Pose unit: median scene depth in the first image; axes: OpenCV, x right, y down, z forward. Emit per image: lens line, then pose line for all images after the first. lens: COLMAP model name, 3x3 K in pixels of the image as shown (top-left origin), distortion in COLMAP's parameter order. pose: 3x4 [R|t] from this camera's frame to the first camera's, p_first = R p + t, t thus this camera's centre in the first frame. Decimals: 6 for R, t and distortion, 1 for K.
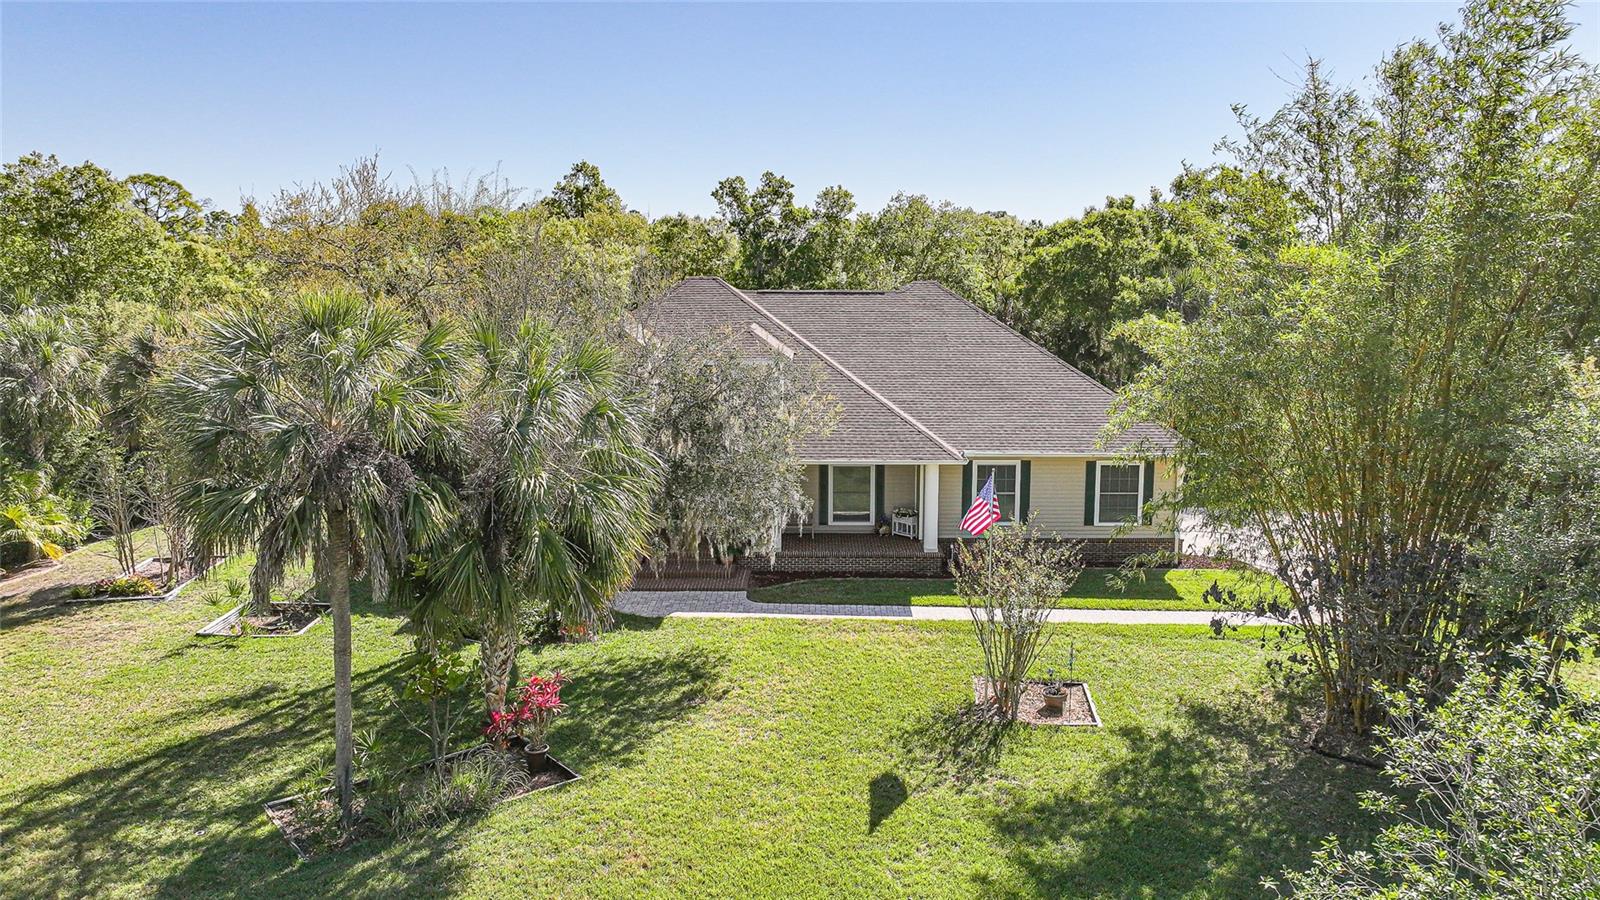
lens RADIAL K [[1124.6, 0, 800.0], [0, 1124.6, 450.0], [0, 0, 1]] dist [0.000259, 0.001936]
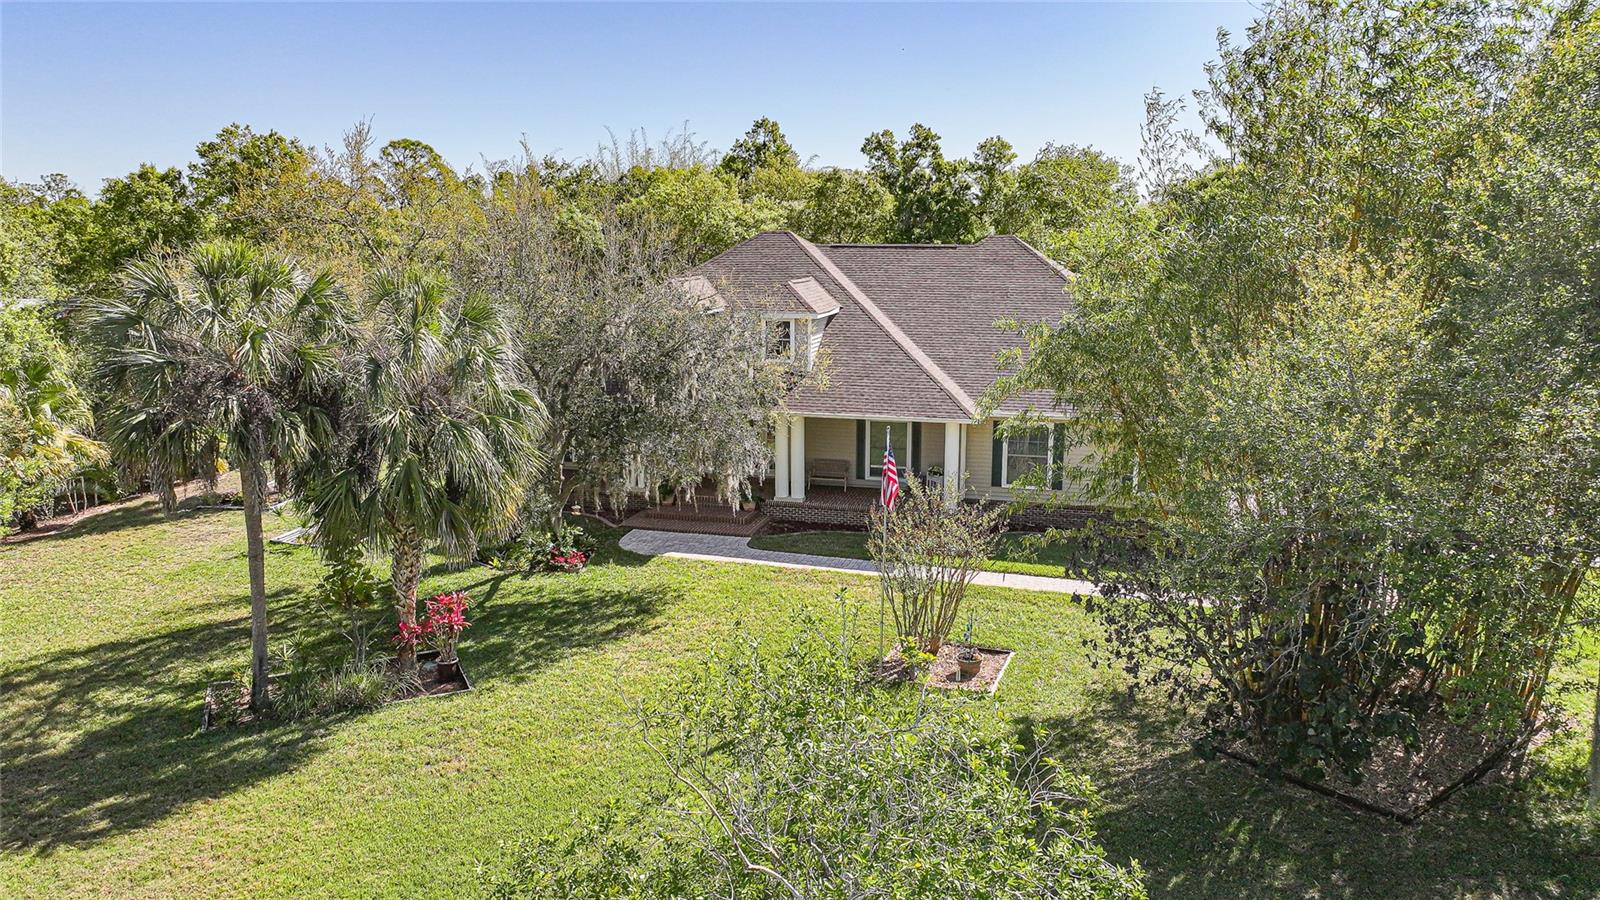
lens RADIAL K [[1124.6, 0, 800.0], [0, 1124.6, 450.0], [0, 0, 1]] dist [0.000259, 0.001936]
pose [[0.967097, 0.047506, -0.249932, 0.313692], [-0.037705, 0.998326, 0.043858, -0.001918], [0.251598, -0.032991, 0.967269, 0.021117]]
